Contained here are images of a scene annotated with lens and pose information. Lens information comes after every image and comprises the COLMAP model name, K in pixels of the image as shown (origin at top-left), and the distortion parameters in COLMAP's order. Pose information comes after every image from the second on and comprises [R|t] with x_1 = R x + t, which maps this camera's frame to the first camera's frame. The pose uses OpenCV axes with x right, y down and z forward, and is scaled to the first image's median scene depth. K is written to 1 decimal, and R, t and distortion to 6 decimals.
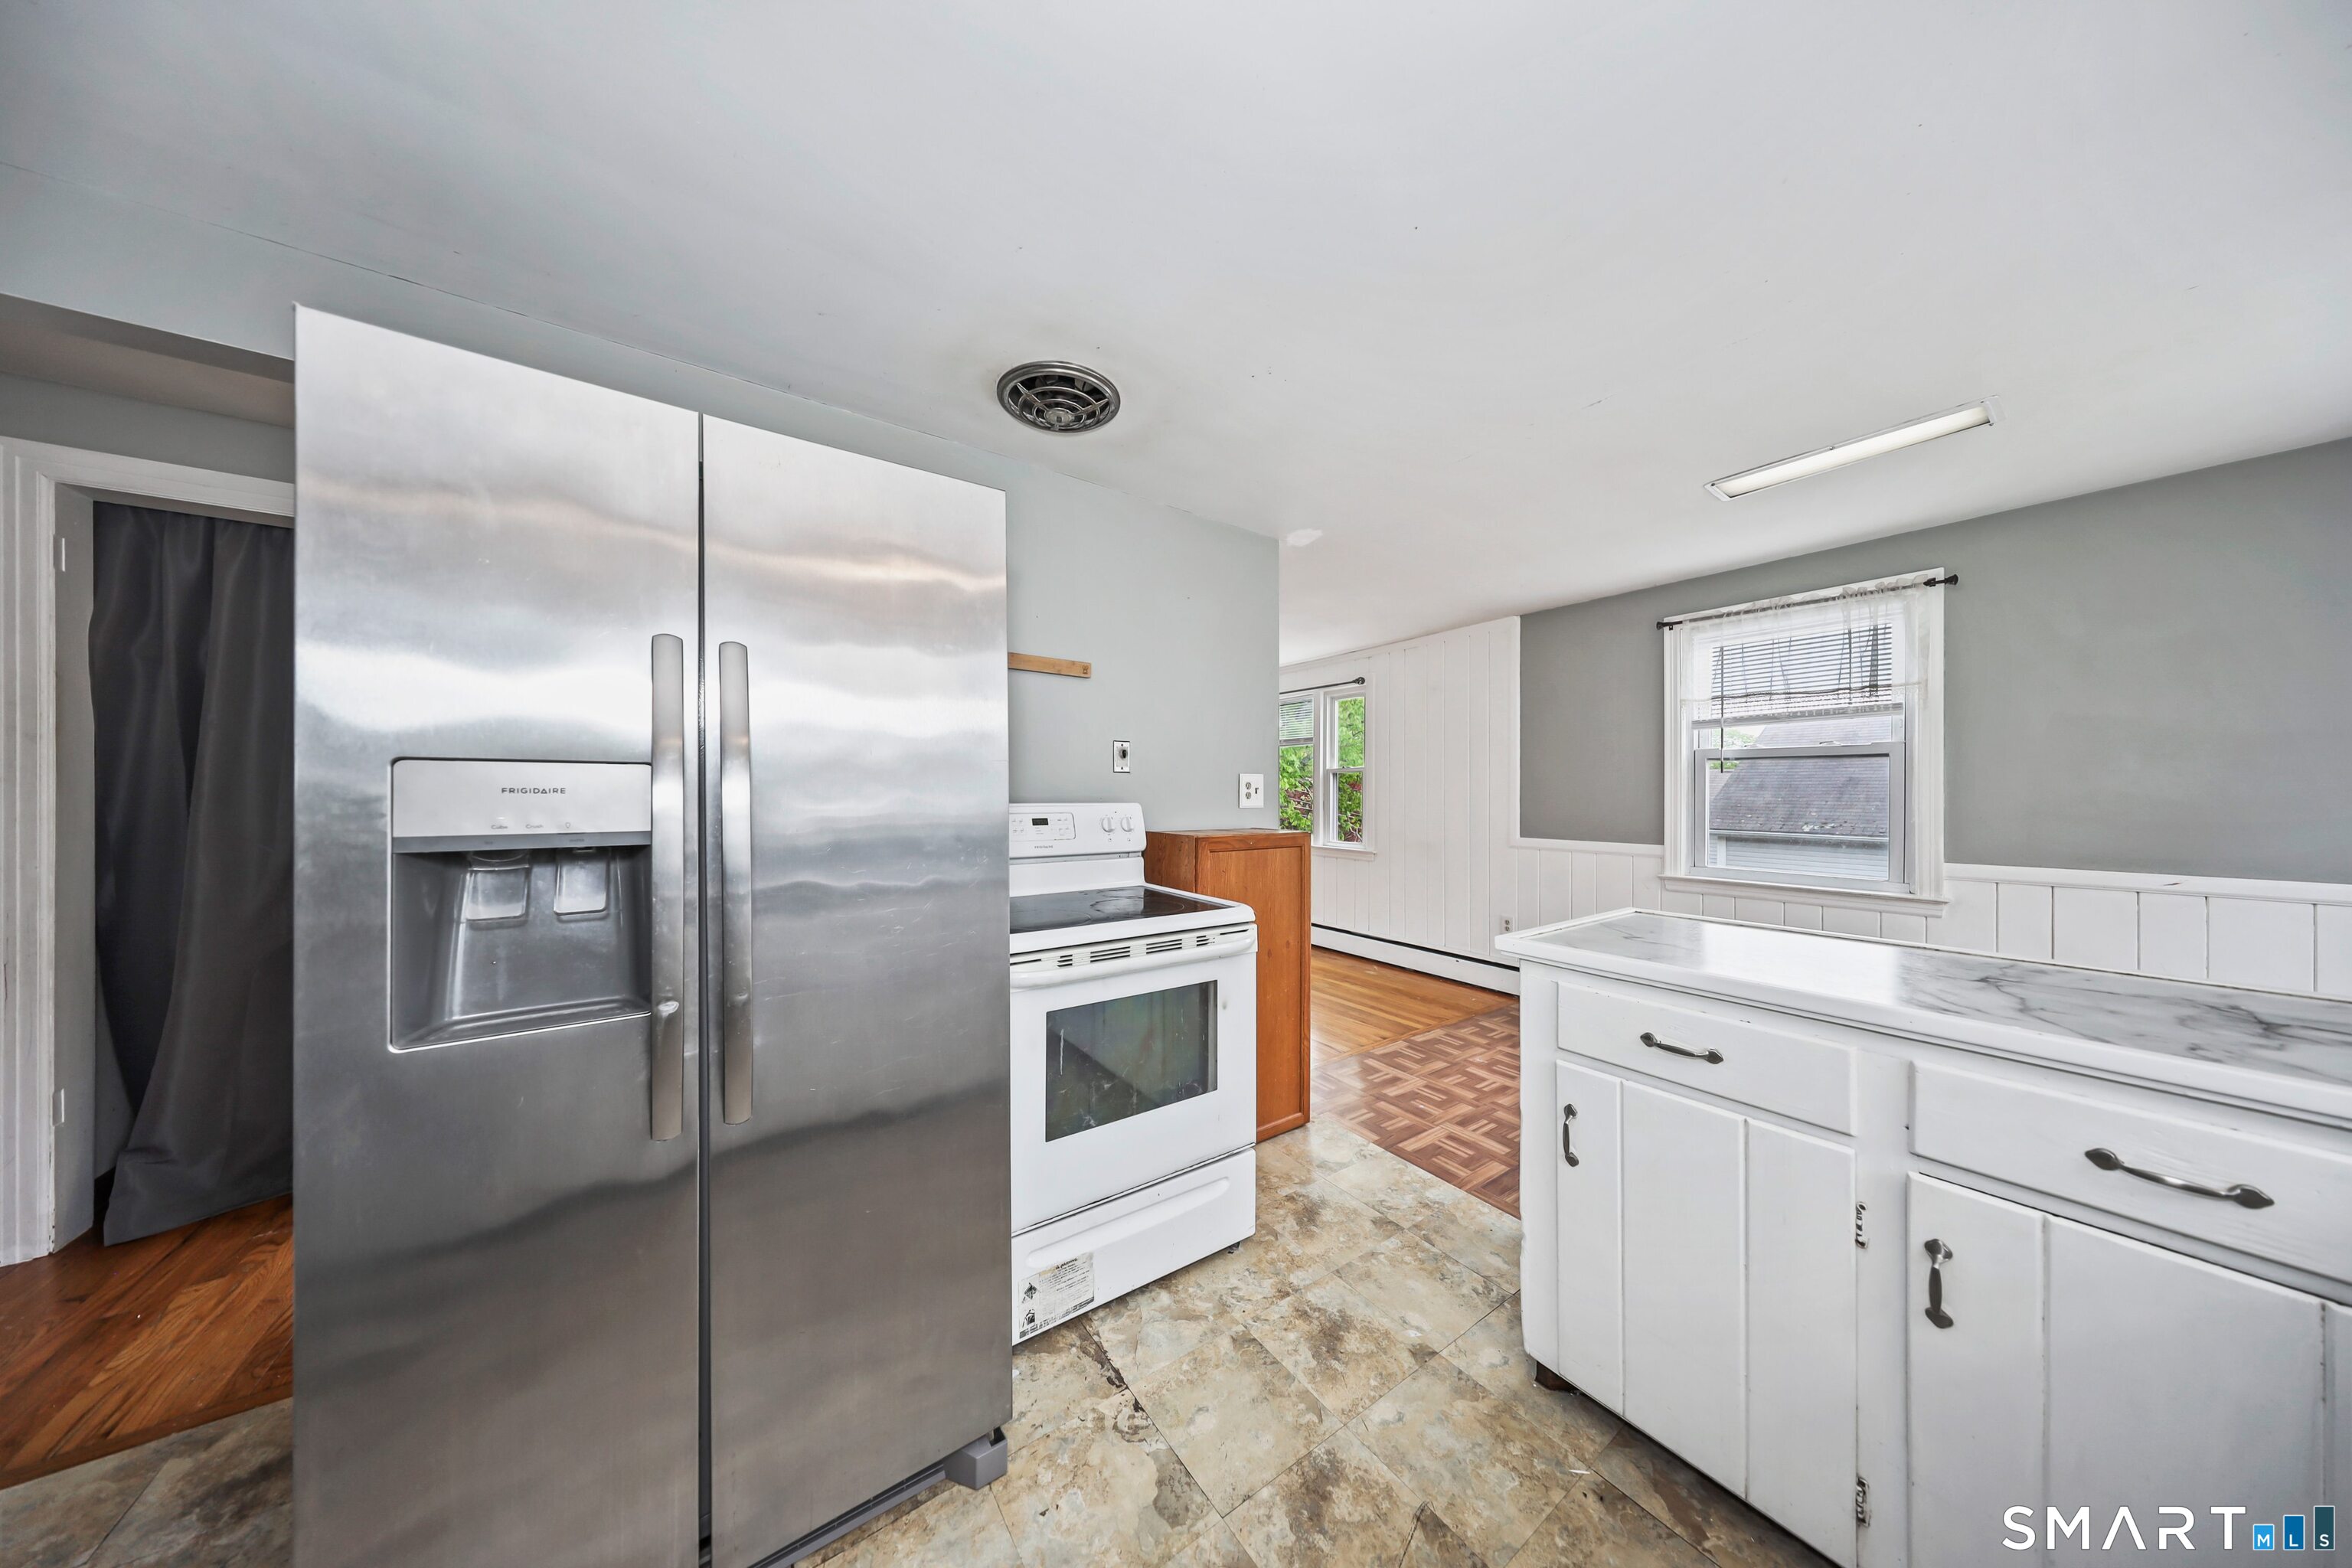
lens RADIAL K [[682.8, 0, 1172.1], [0, 682.8, 793.8], [0, 0, 1]] dist [-0.000146, 0.000001]
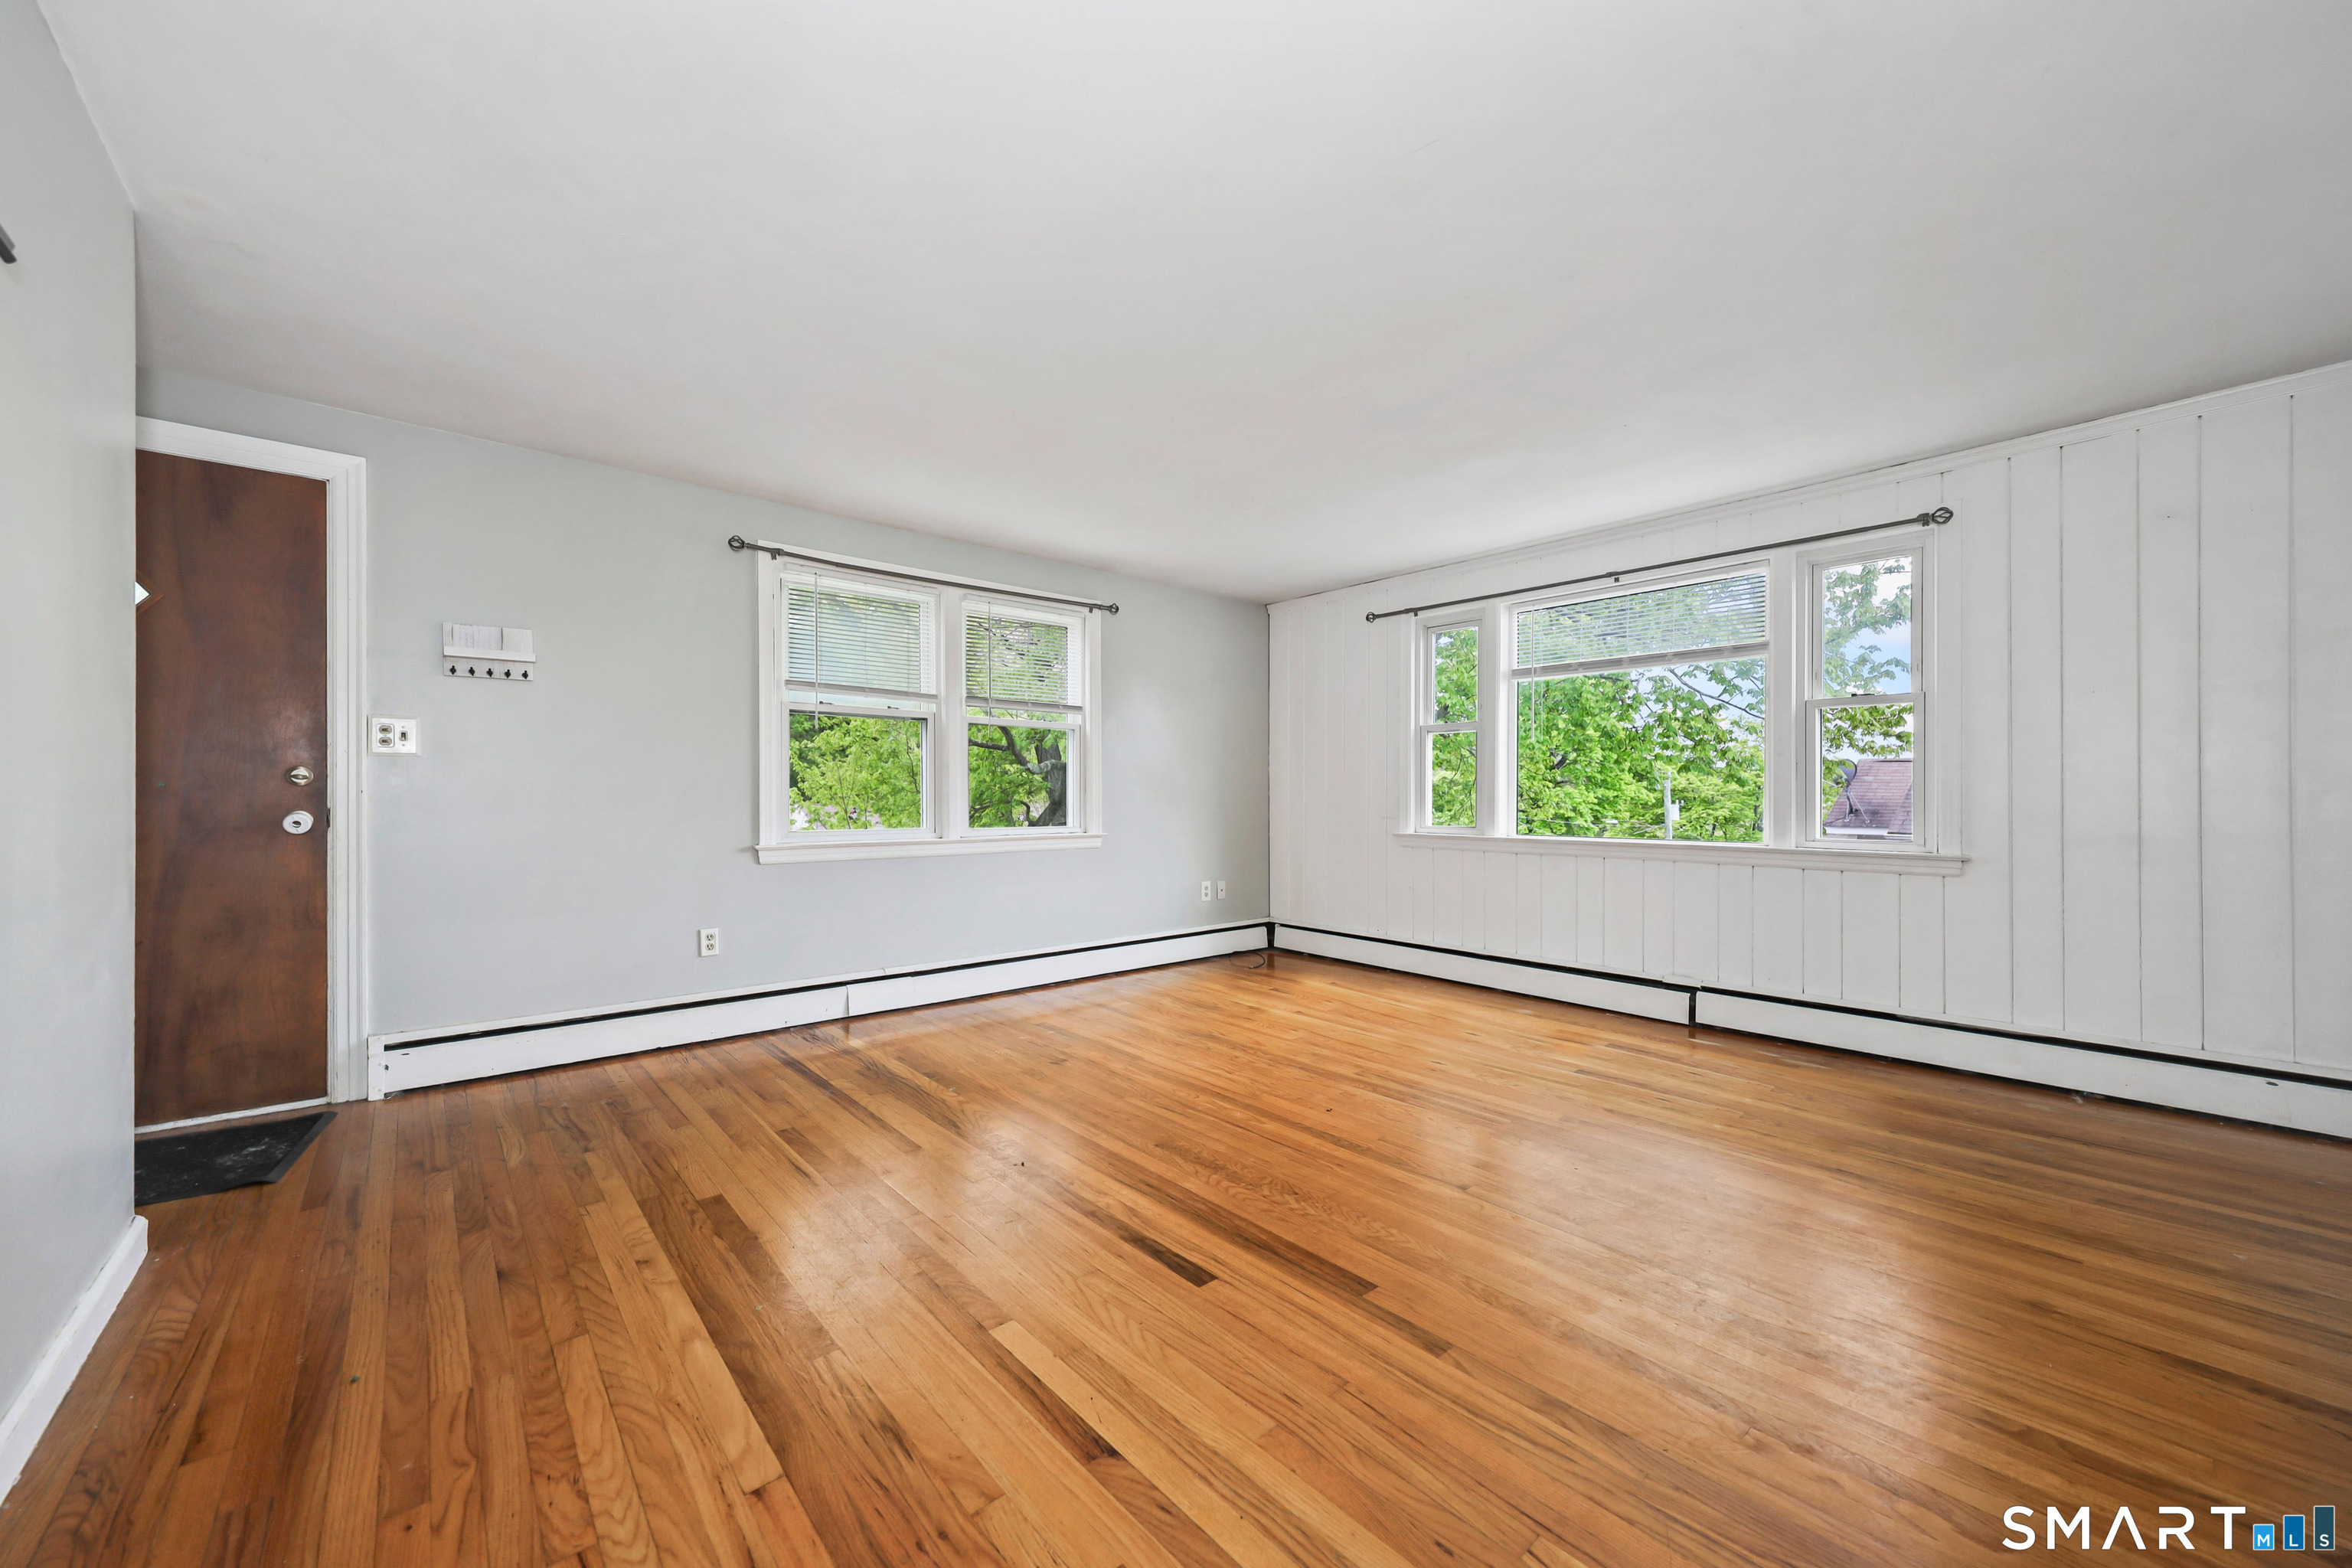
lens RADIAL K [[858.7, 0, 1171.0], [0, 858.7, 792.4], [0, 0, 1]] dist [0.002016, 0.000131]
pose [[0.994376, 0.000014, 0.105912, -0.765654], [0.001100, 0.999945, -0.010459, 0.094298], [-0.105906, 0.010517, 0.994321, 0.930309]]
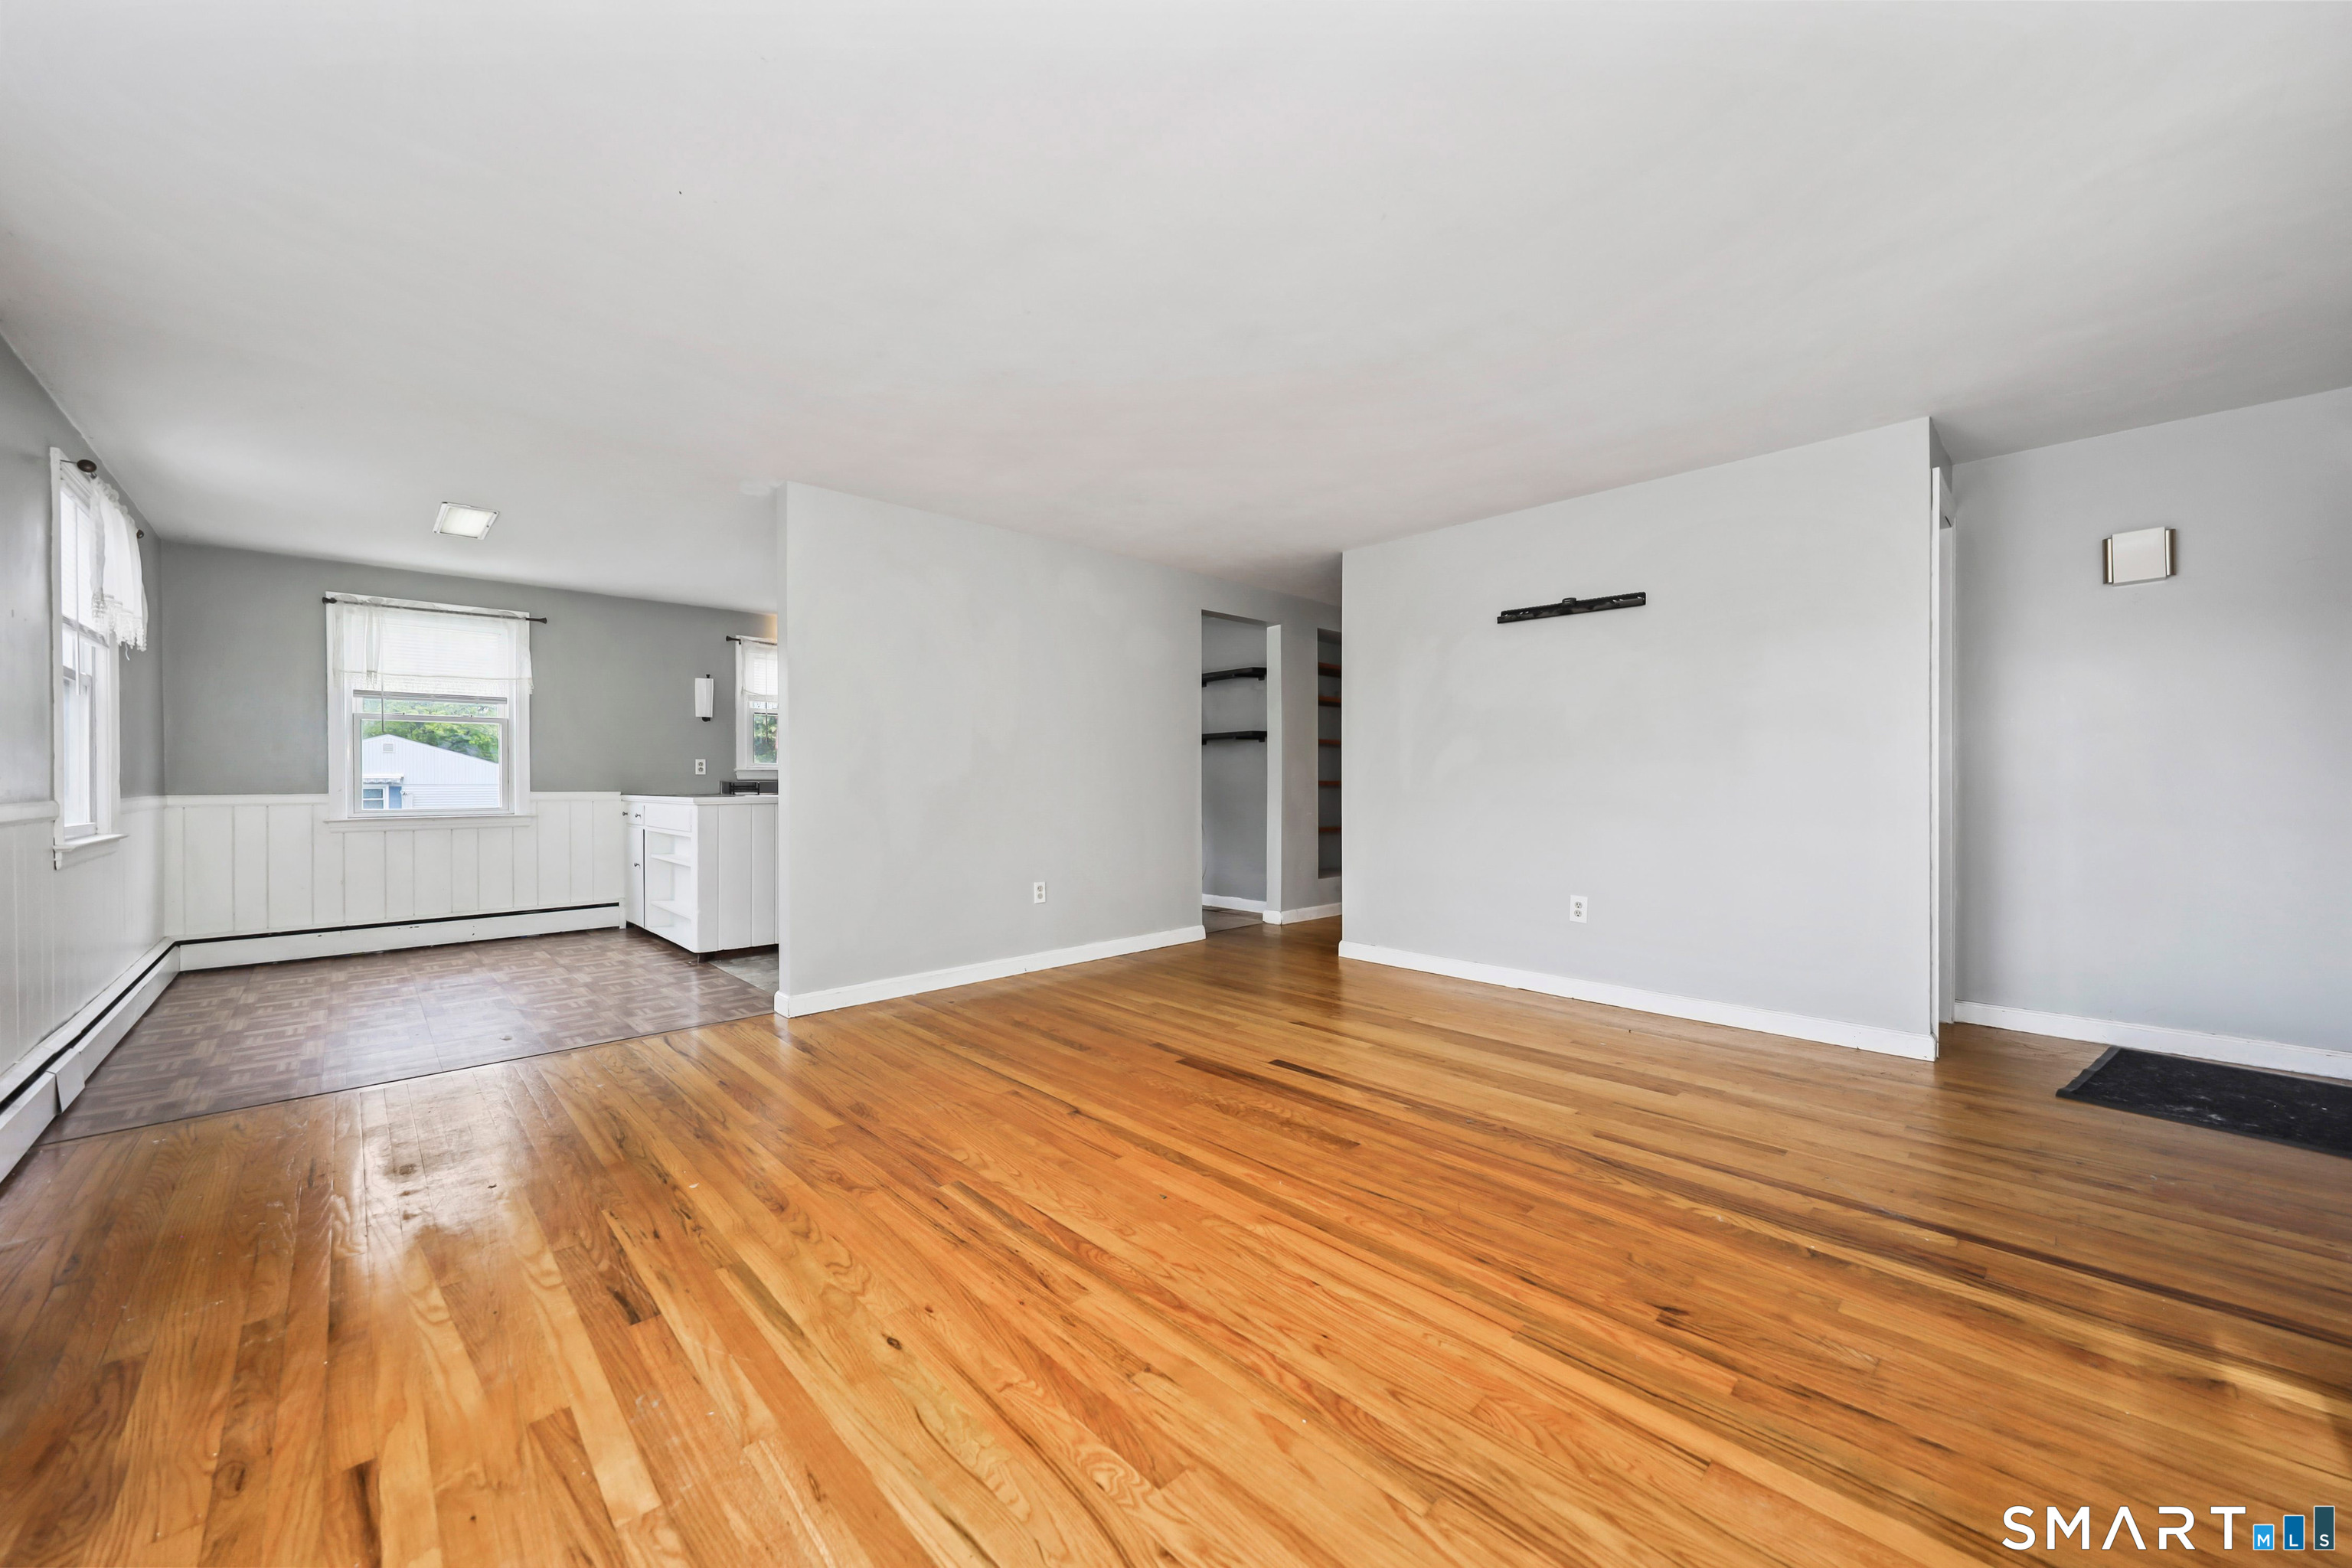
lens RADIAL K [[858.7, 0, 1171.0], [0, 858.7, 792.4], [0, 0, 1]] dist [0.002016, 0.000131]
pose [[-0.988249, 0.005598, -0.152751, -0.291974], [0.003521, 0.999898, 0.013862, 0.088746], [0.152813, 0.013161, -0.988168, 2.991698]]
